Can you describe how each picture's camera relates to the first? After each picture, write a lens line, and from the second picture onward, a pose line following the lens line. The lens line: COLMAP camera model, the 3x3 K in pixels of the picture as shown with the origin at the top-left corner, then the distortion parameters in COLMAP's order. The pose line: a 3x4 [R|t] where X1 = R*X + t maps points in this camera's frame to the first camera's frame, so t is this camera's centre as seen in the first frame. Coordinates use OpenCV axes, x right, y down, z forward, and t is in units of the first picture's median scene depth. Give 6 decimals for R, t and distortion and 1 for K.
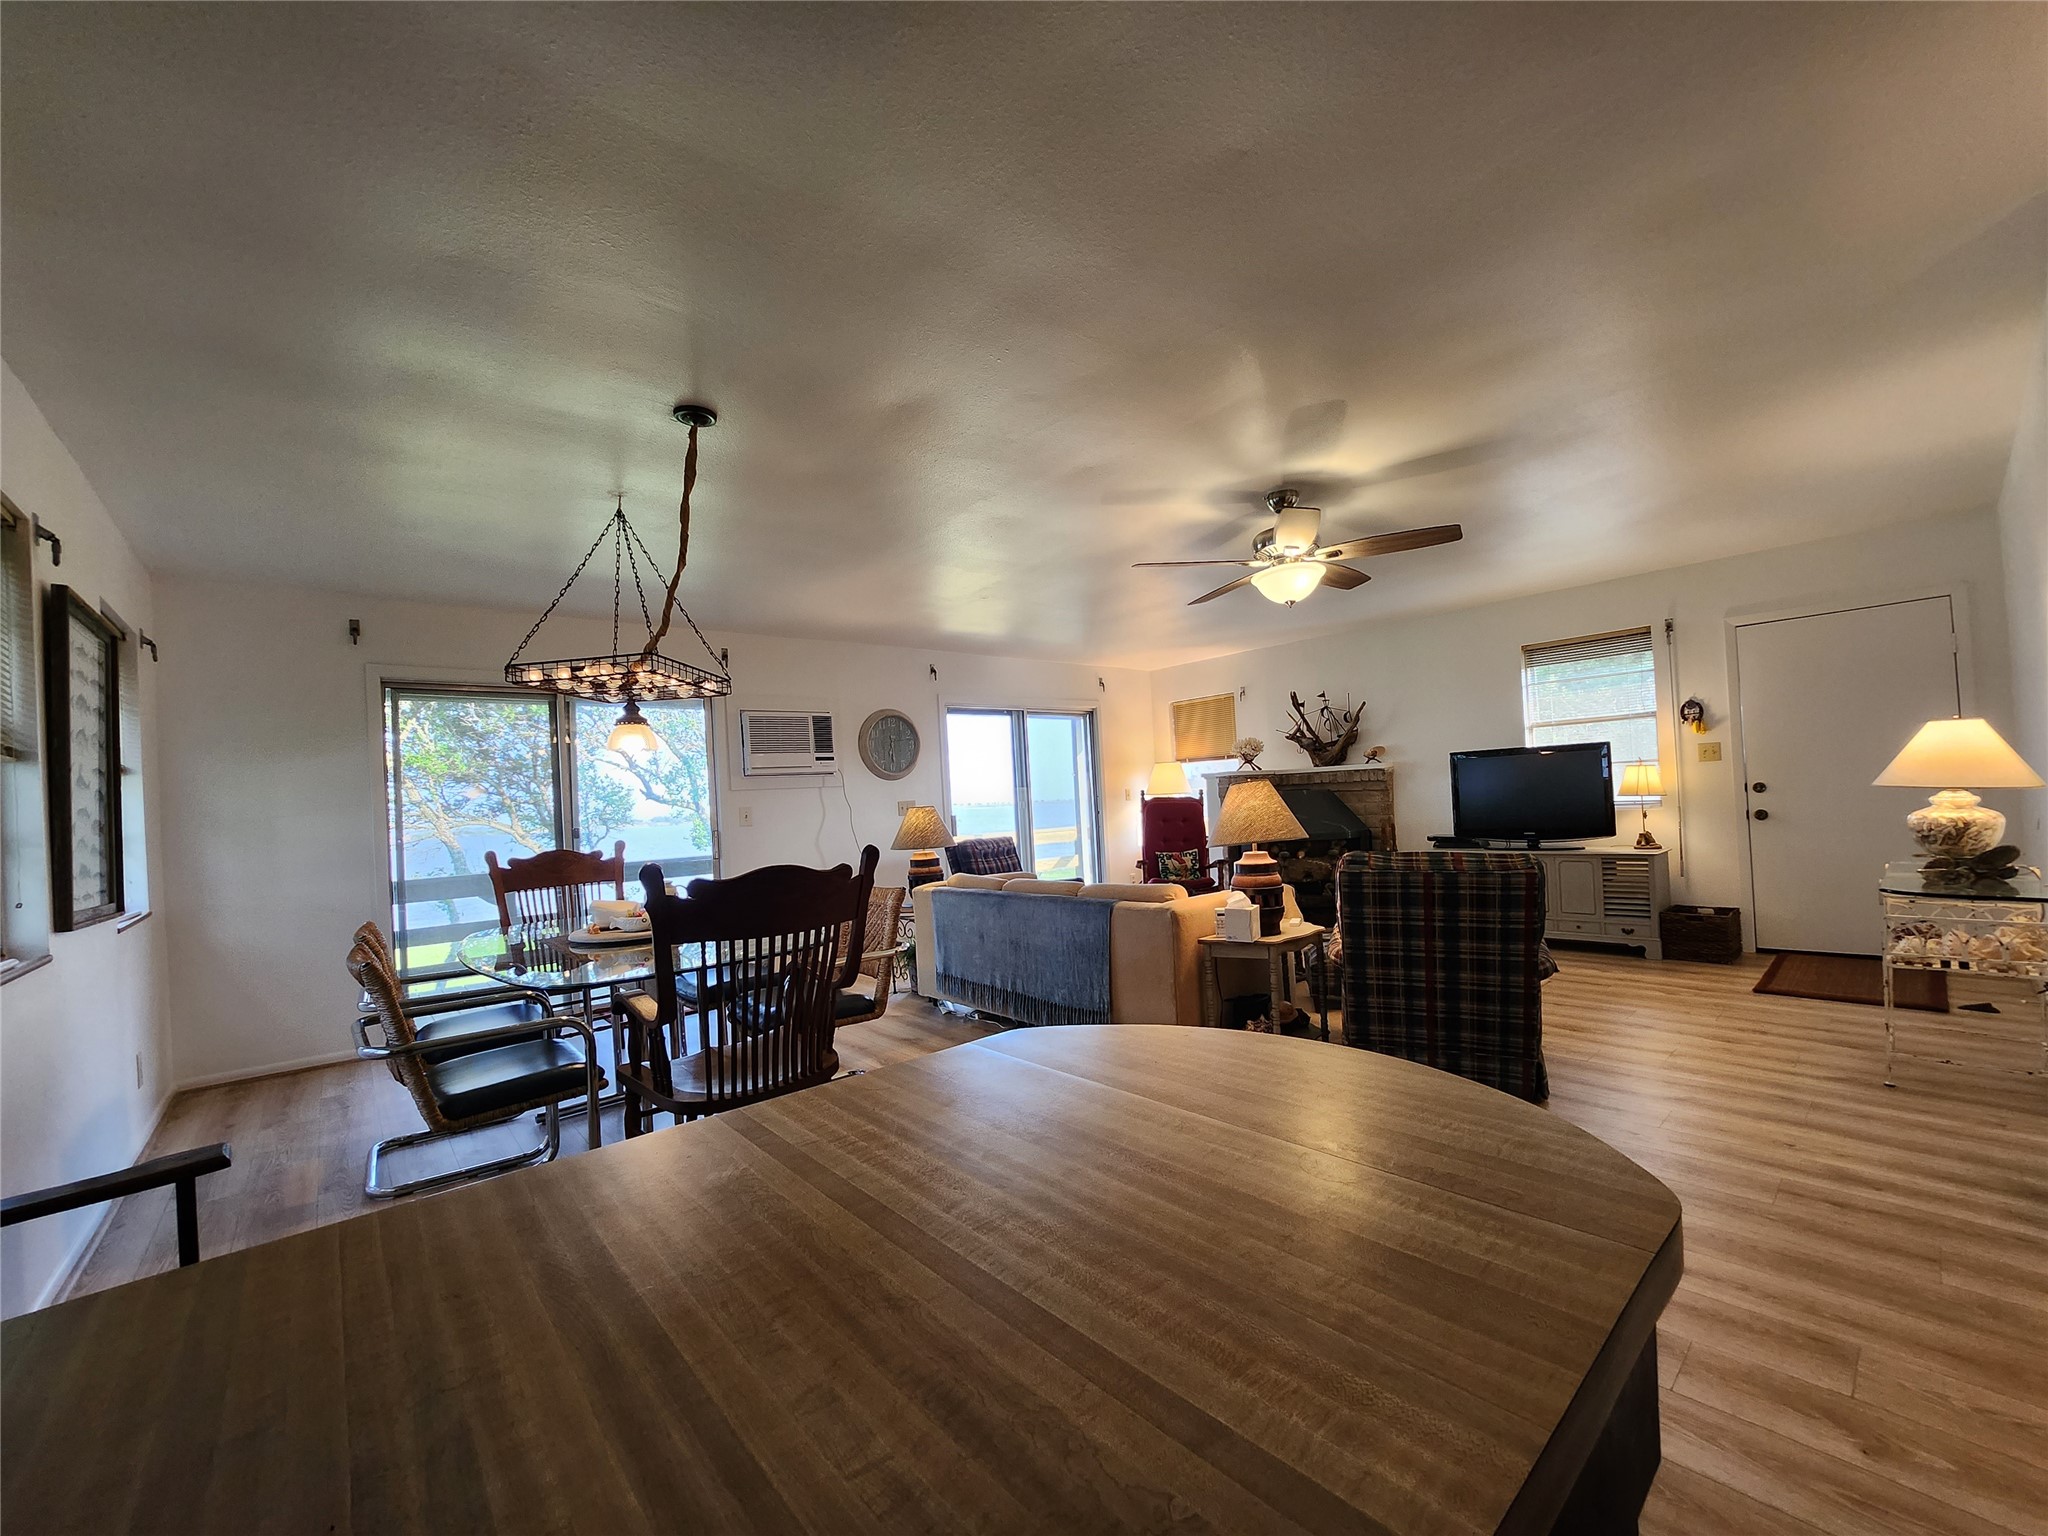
lens RADIAL K [[822.0, 0, 1044.0], [0, 822.0, 789.4], [0, 0, 1]] dist [-0.019264, 0.001118]
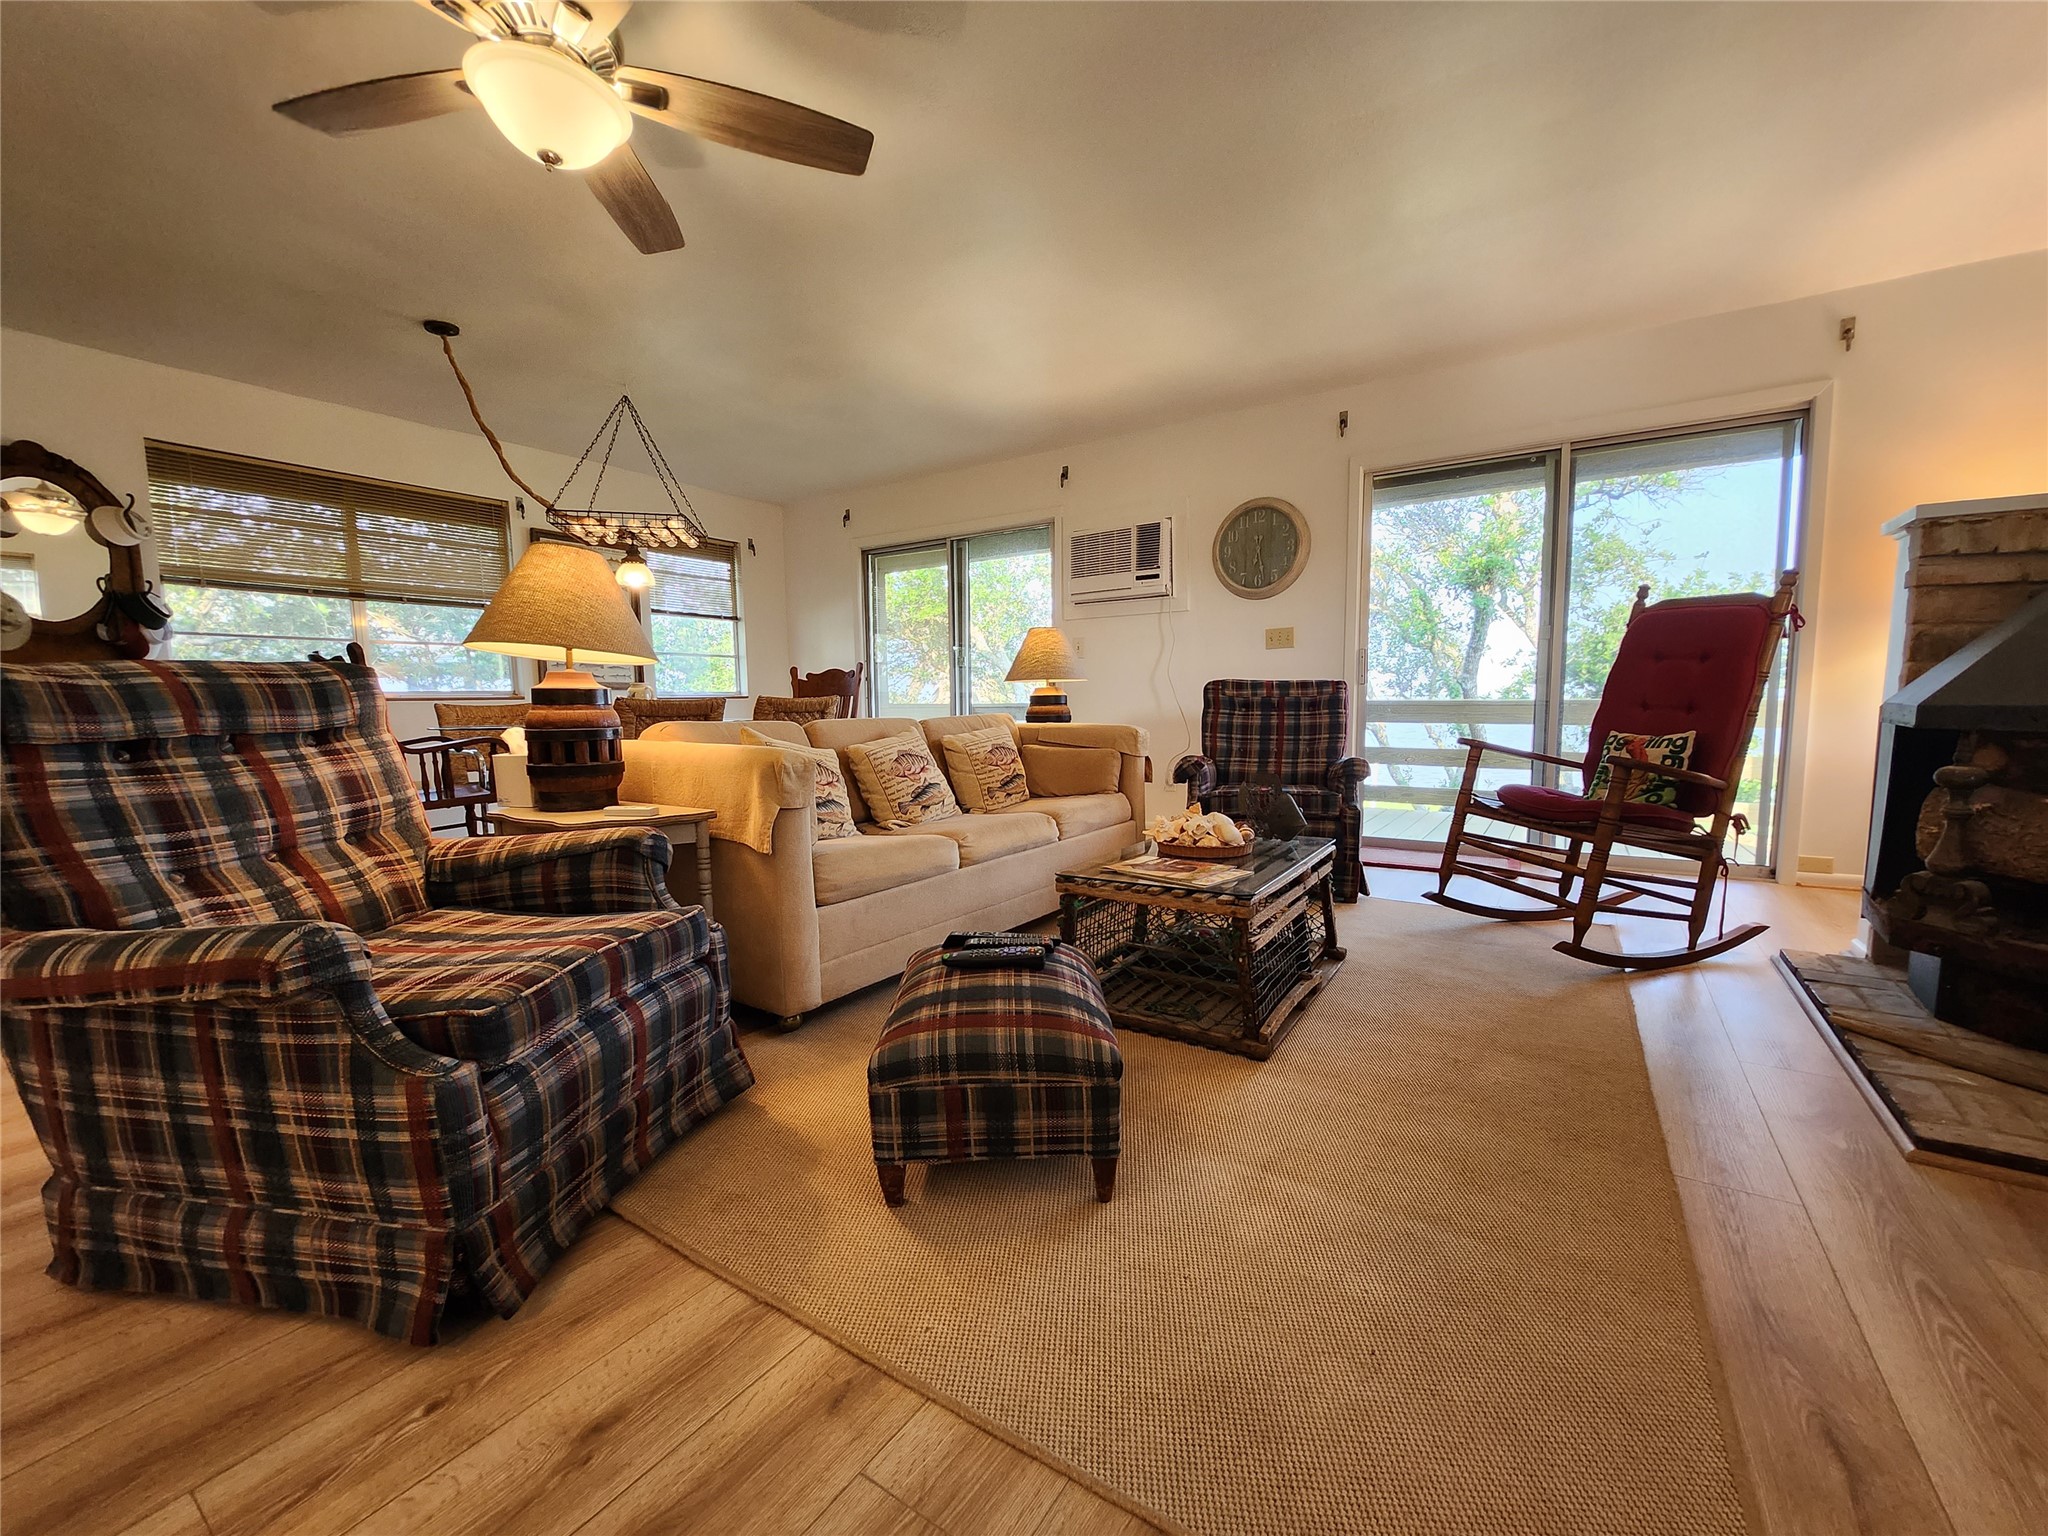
lens RADIAL K [[822.0, 0, 1034.9], [0, 822.0, 789.9], [0, 0, 1]] dist [-0.019264, 0.001118]
pose [[0.260975, 0.154184, -0.952953, 0.618894], [0.010075, 0.986674, 0.162399, 0.046212], [0.965293, -0.051983, 0.255944, 0.789344]]
